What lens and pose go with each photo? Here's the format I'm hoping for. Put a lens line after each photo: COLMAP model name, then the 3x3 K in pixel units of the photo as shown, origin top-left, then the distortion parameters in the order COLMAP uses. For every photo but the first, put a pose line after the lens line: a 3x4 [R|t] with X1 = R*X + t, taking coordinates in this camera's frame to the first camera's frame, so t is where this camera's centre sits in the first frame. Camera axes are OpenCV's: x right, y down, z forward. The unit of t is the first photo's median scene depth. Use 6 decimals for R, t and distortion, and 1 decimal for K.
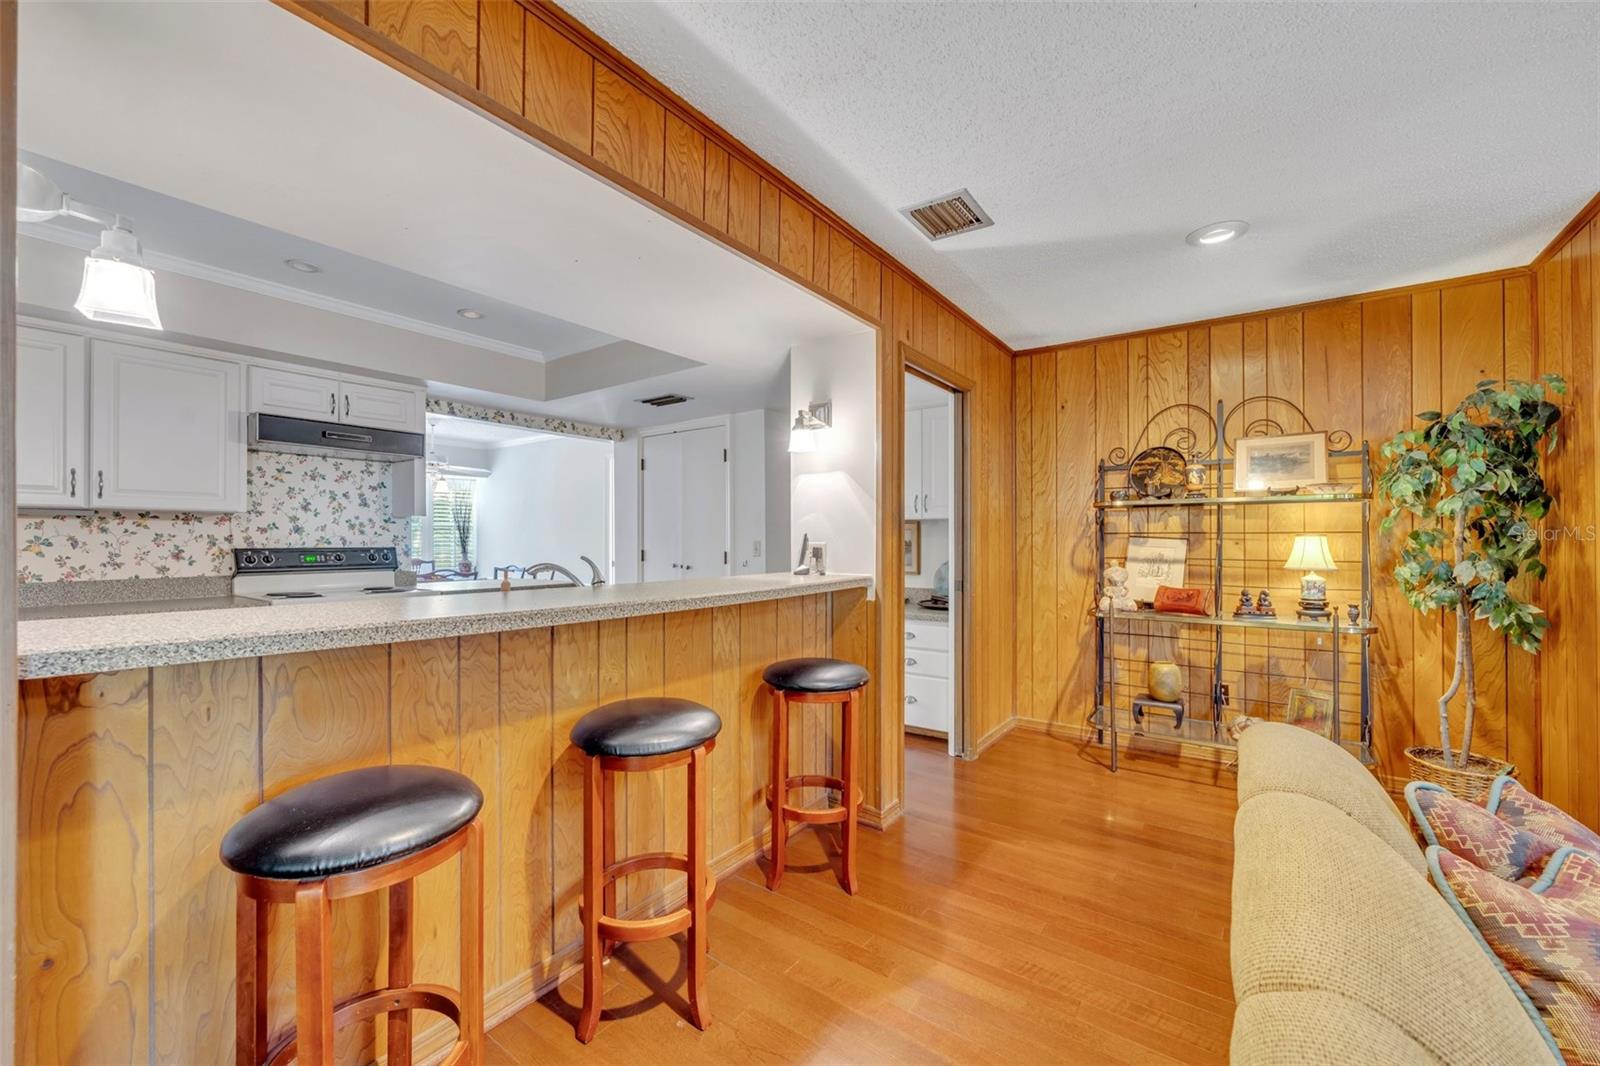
lens RADIAL K [[646.4, 0, 796.3], [0, 646.4, 538.1], [0, 0, 1]] dist [-0.001475, 0.000332]
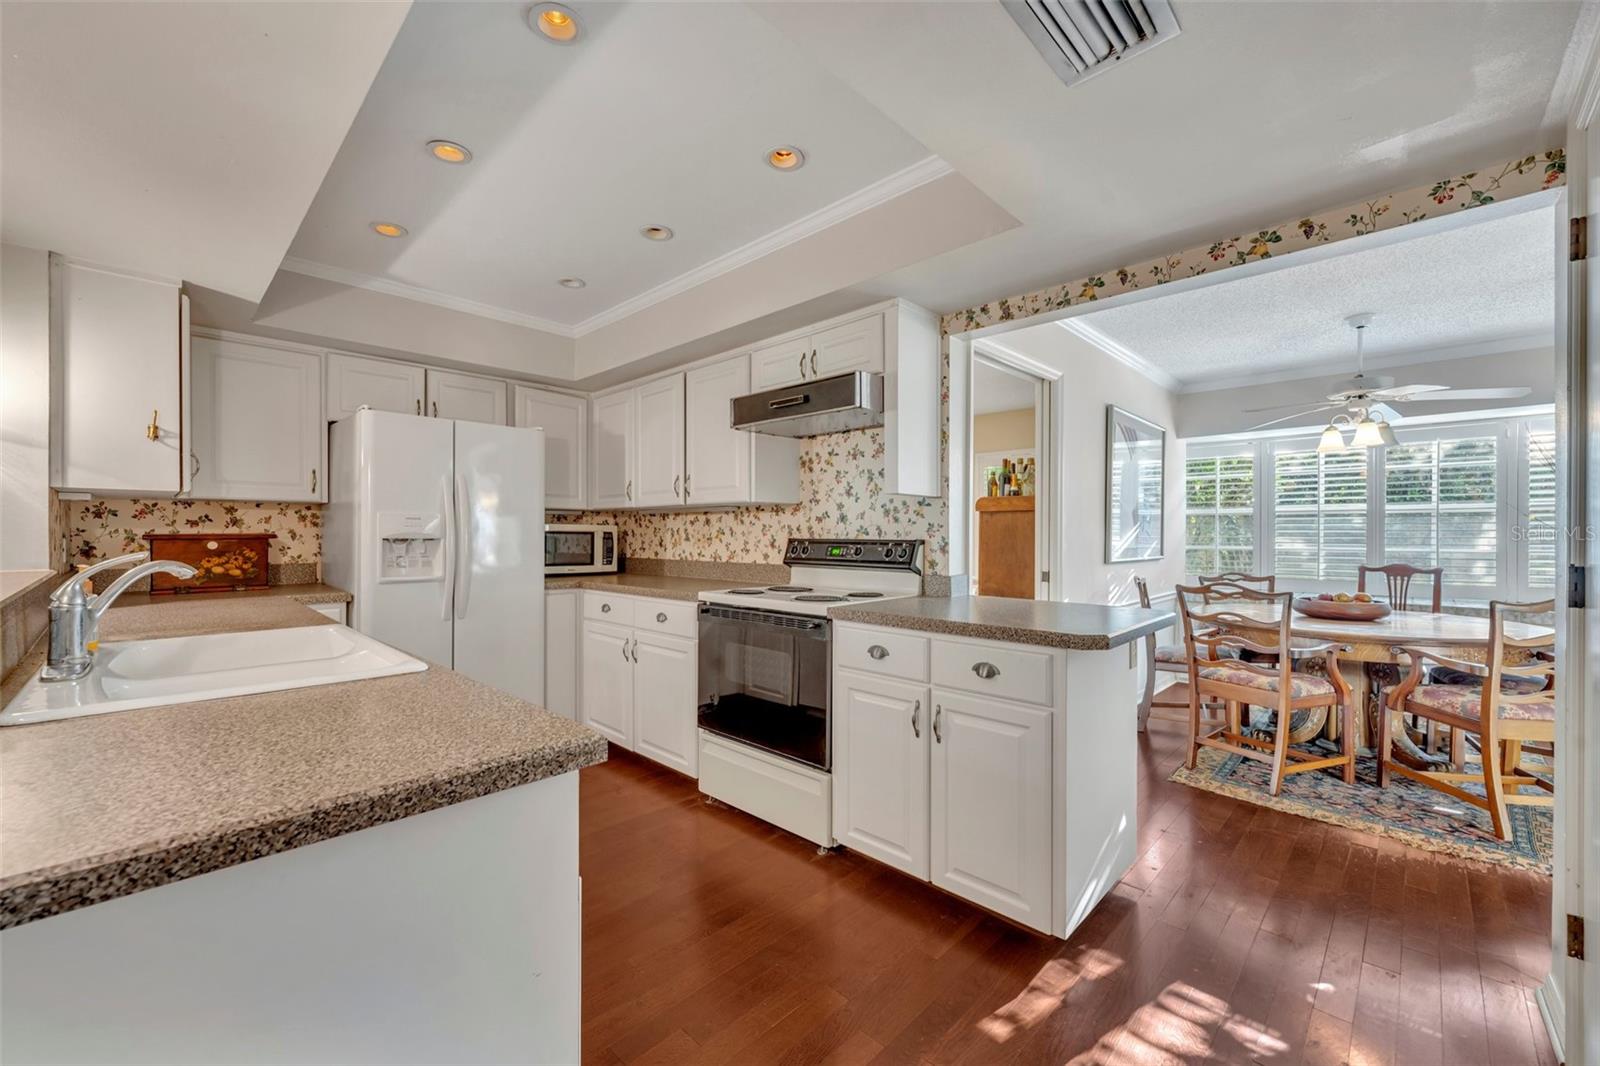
lens RADIAL K [[646.4, 0, 799.4], [0, 646.4, 536.5], [0, 0, 1]] dist [-0.001475, 0.000332]
pose [[-0.156594, 0.010593, -0.987606, 0.104009], [0.005174, 0.999938, 0.009905, 0.002625], [0.987650, -0.003559, -0.156639, 1.079101]]
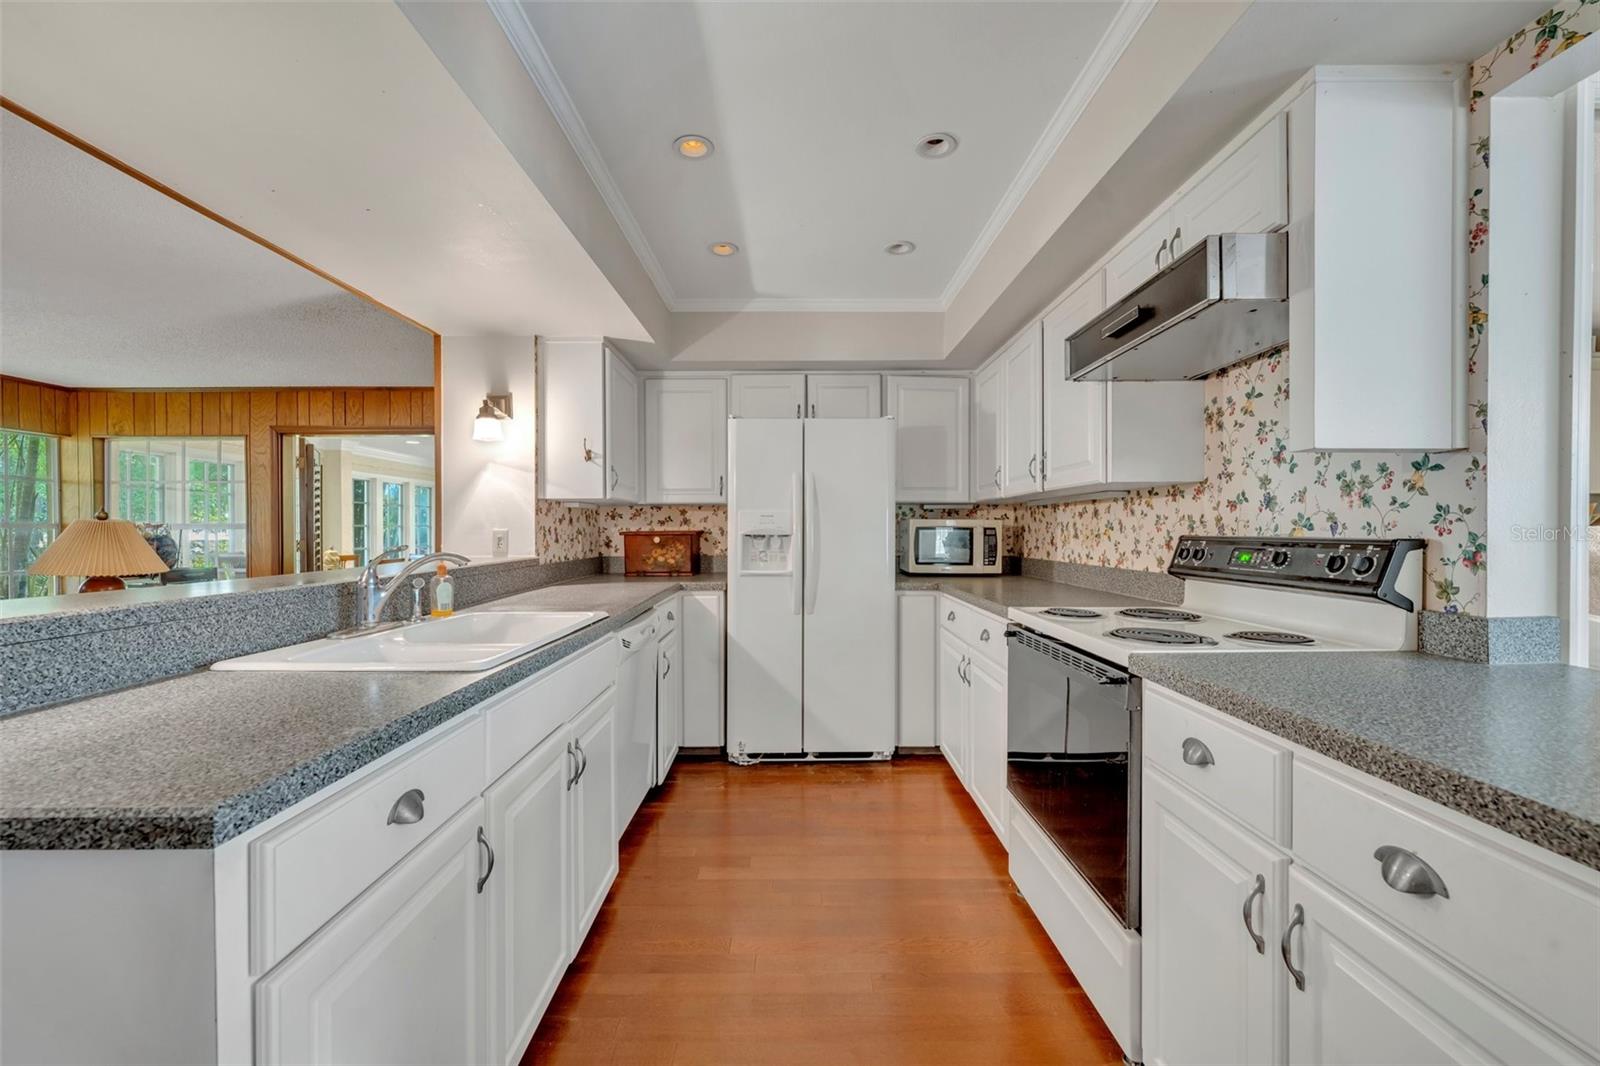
lens RADIAL K [[646.4, 0, 793.0], [0, 646.4, 533.7], [0, 0, 1]] dist [-0.001475, 0.000332]
pose [[-0.818910, 0.011774, -0.573801, -0.163422], [0.011279, 0.999927, 0.004421, 0.006000], [0.573811, -0.002851, -0.818983, 1.204600]]
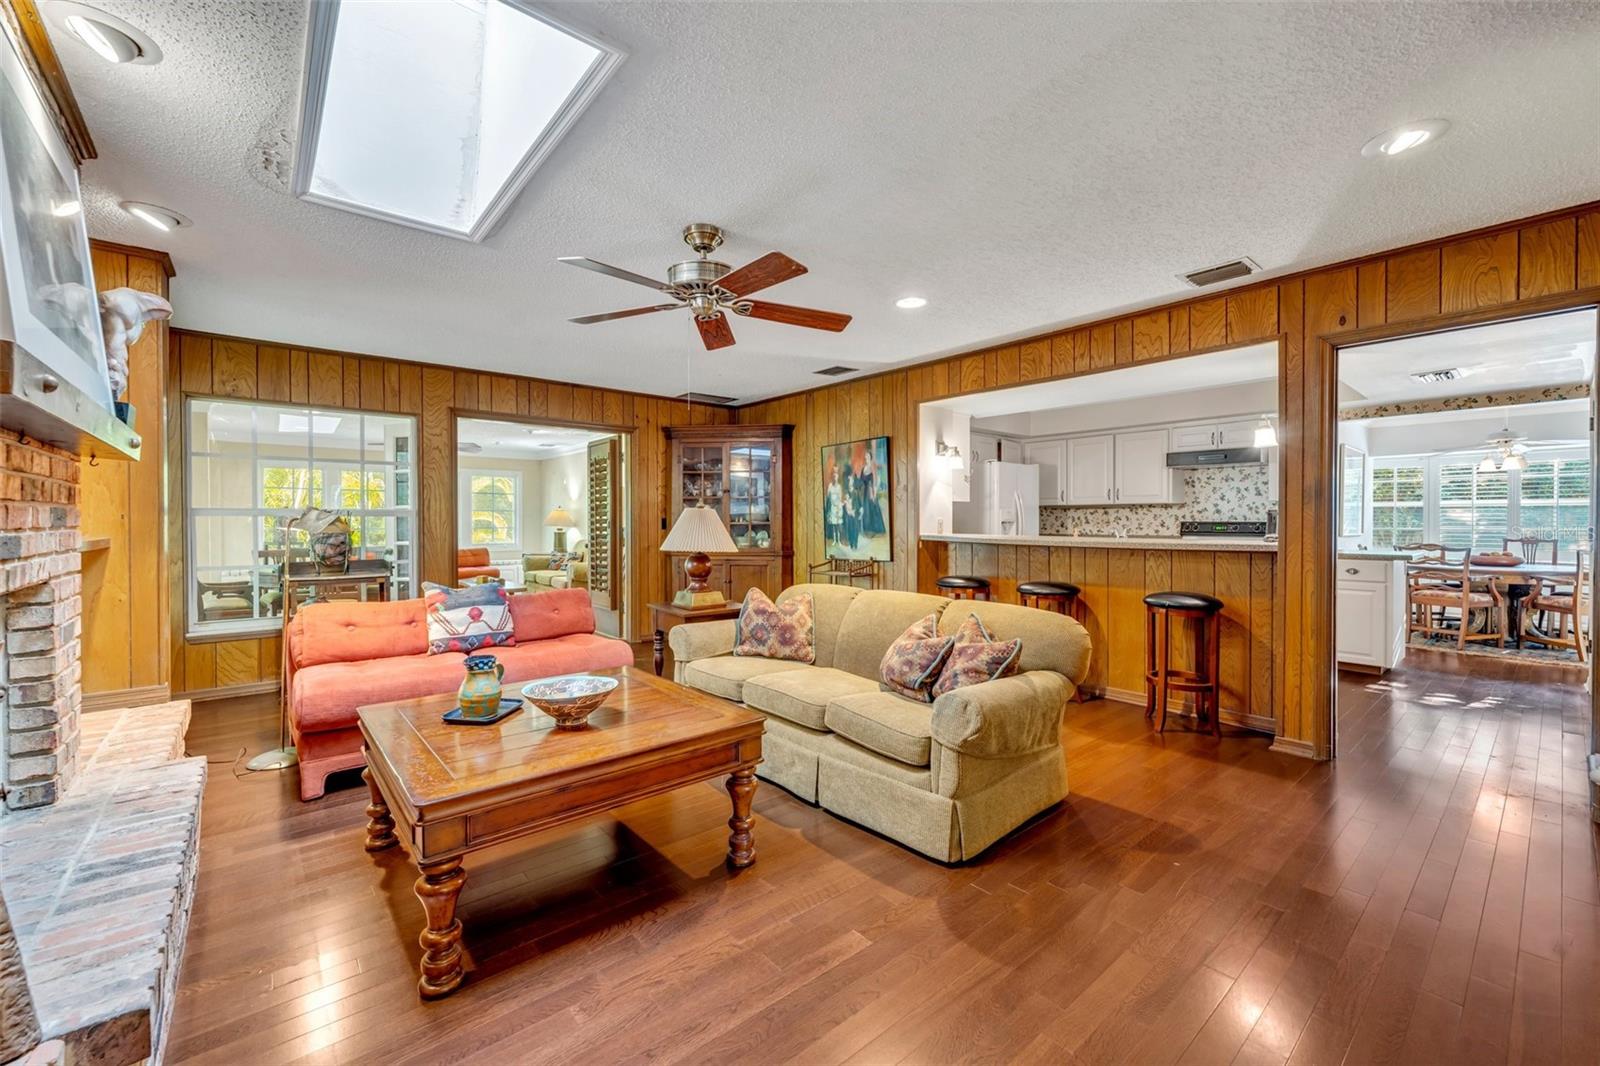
lens RADIAL K [[646.4, 0, 796.9], [0, 646.4, 525.1], [0, 0, 1]] dist [-0.001475, 0.000332]
pose [[-0.255329, 0.011897, -0.966781, 1.192869], [0.007073, 0.999921, 0.010437, -0.002220], [0.966828, -0.004174, -0.255393, 0.350404]]
